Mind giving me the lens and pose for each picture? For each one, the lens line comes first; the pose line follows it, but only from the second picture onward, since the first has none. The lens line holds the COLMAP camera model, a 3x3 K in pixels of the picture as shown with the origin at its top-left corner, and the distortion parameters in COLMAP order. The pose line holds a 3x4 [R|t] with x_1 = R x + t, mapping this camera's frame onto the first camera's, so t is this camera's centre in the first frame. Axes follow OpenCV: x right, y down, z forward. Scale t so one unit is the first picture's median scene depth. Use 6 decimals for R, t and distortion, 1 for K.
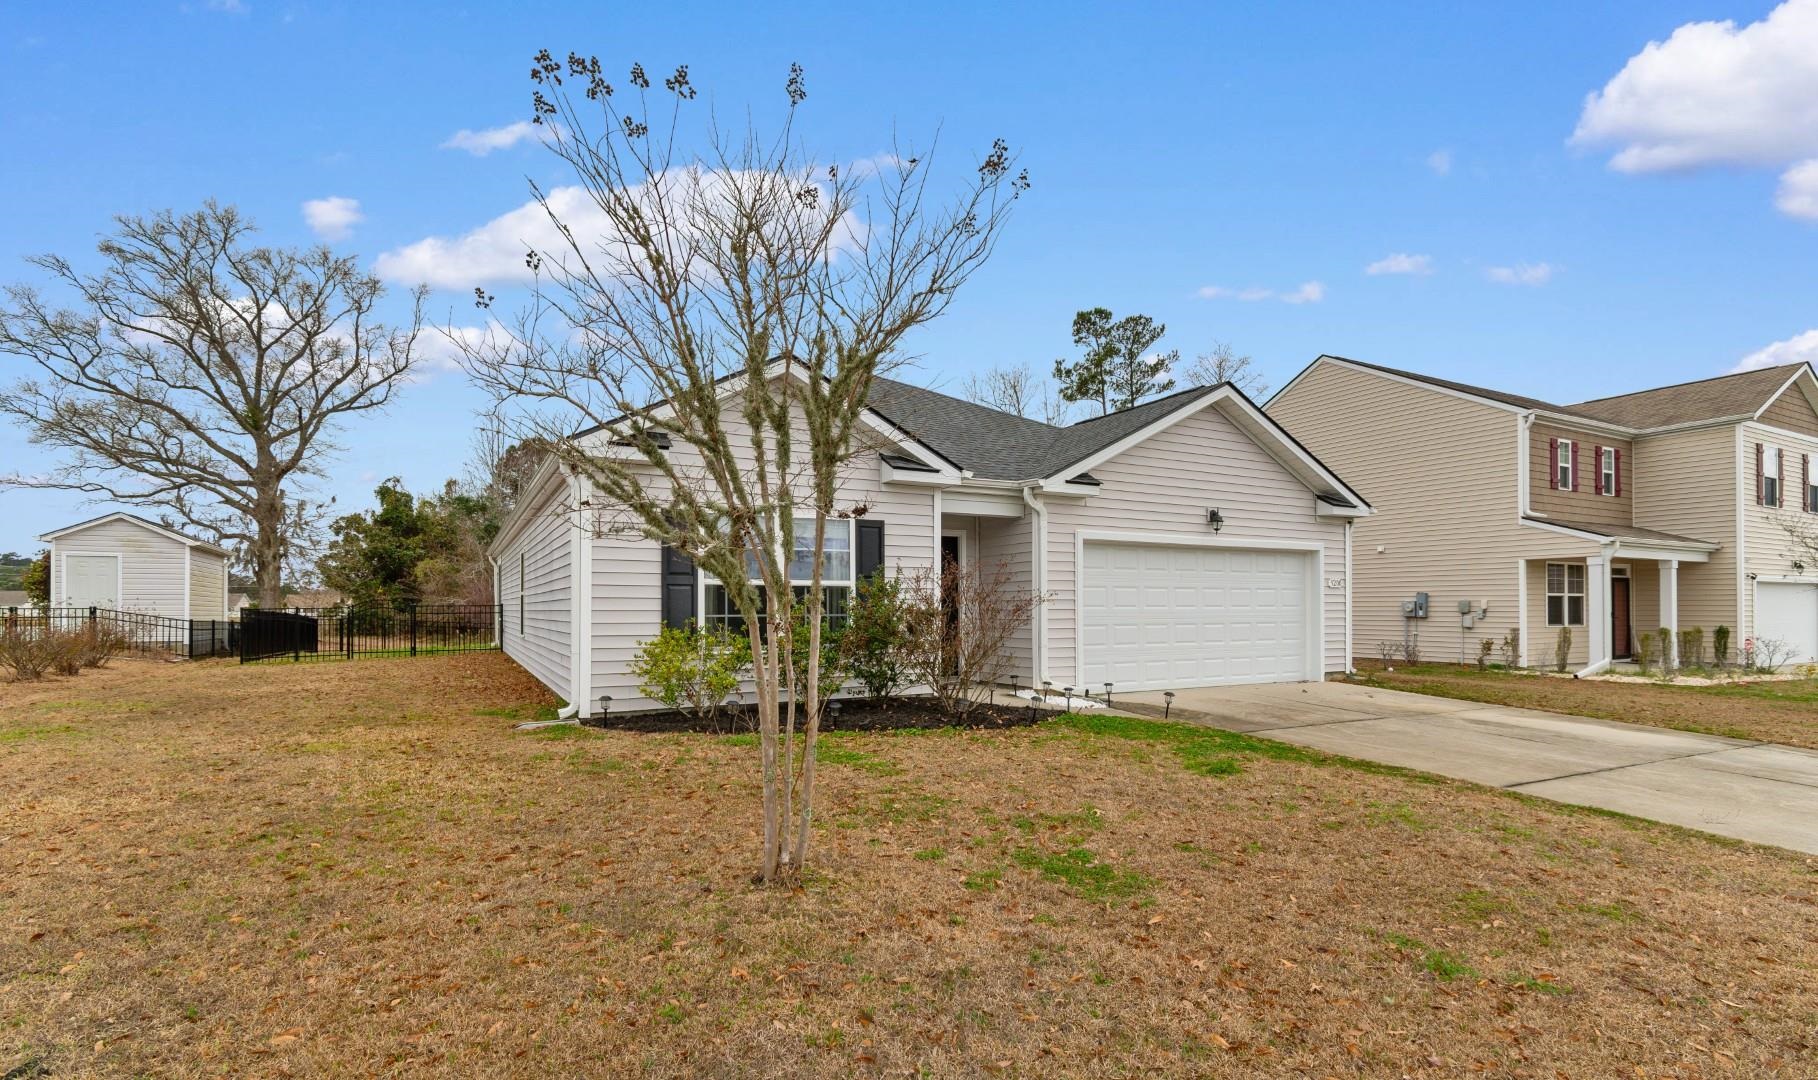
lens RADIAL K [[855.5, 0, 907.6], [0, 855.5, 606.2], [0, 0, 1]] dist [0.002652, 0.000365]
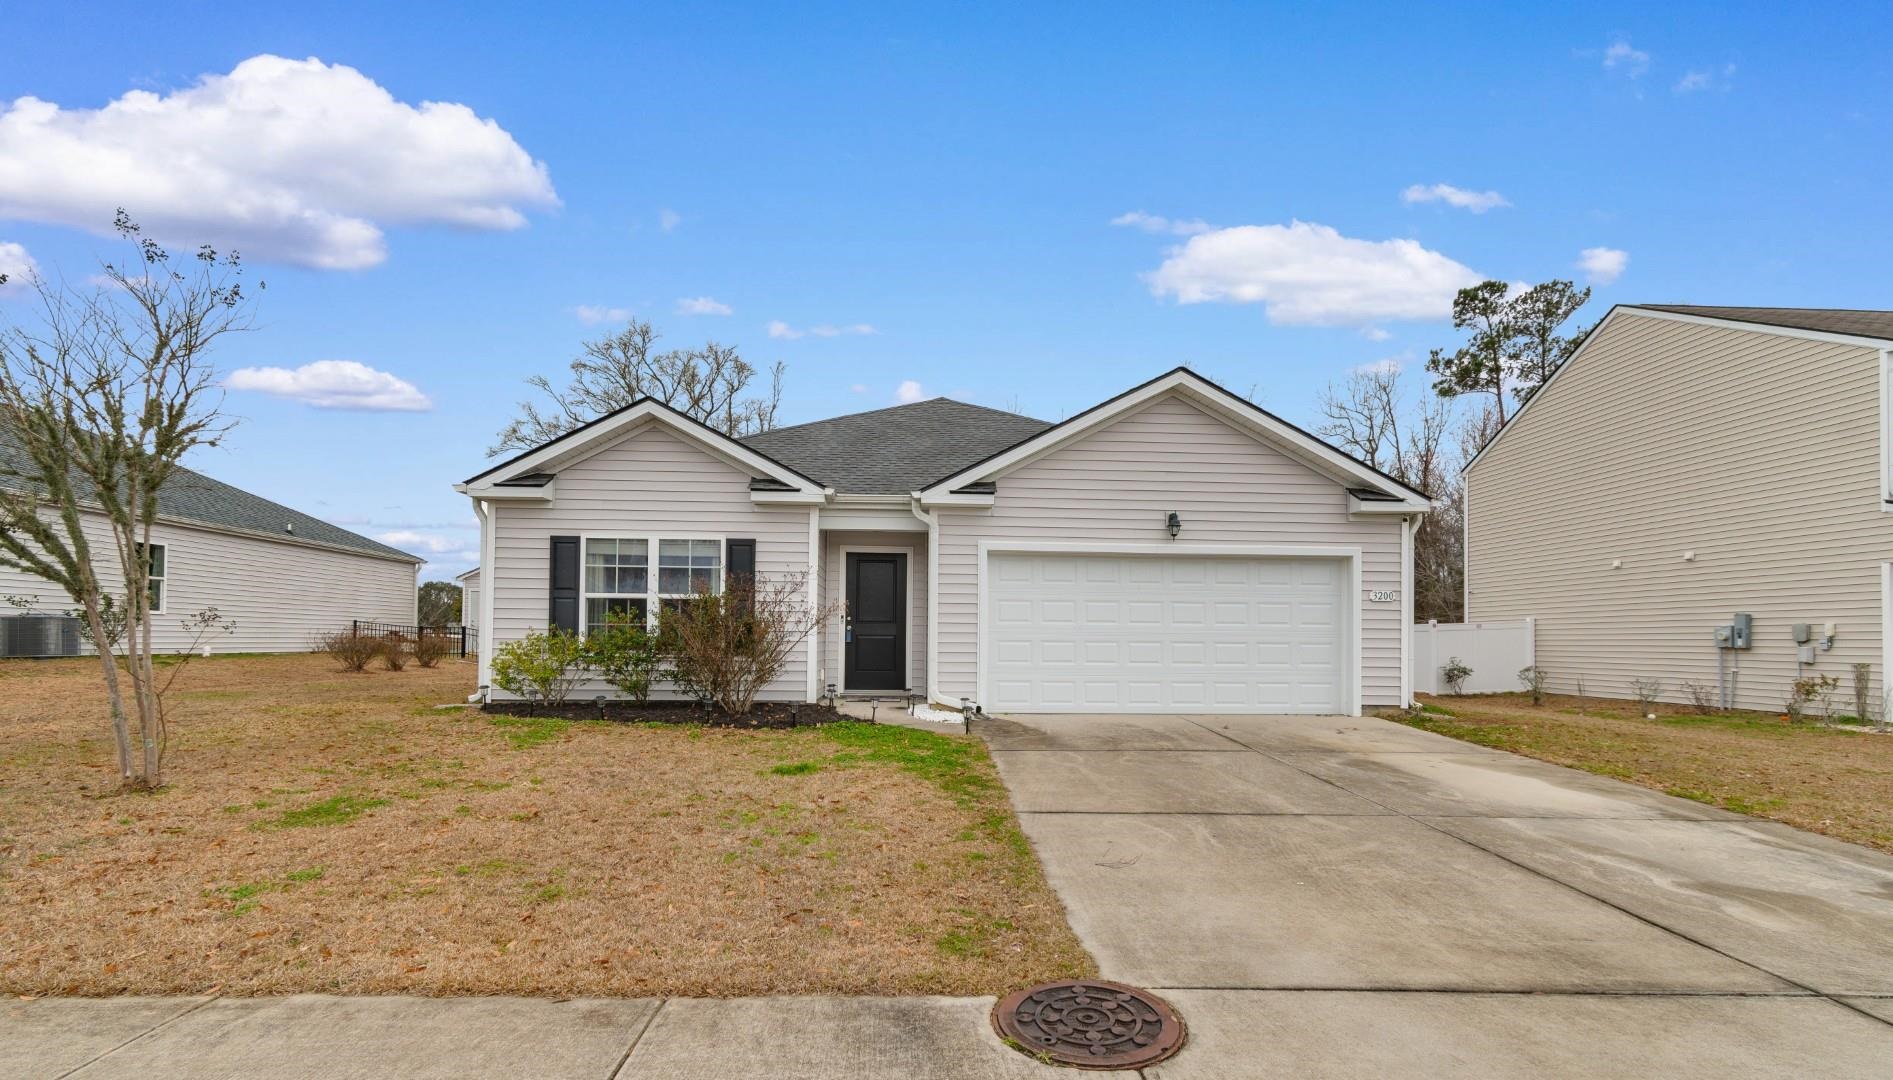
lens RADIAL K [[856.2, 0, 945.2], [0, 856.2, 638.4], [0, 0, 1]] dist [0.000095, 0.000166]
pose [[0.901255, 0.009749, -0.433180, 0.472566], [-0.010119, 0.999948, 0.001452, 0.016120], [0.433172, 0.003075, 0.901306, 0.087761]]
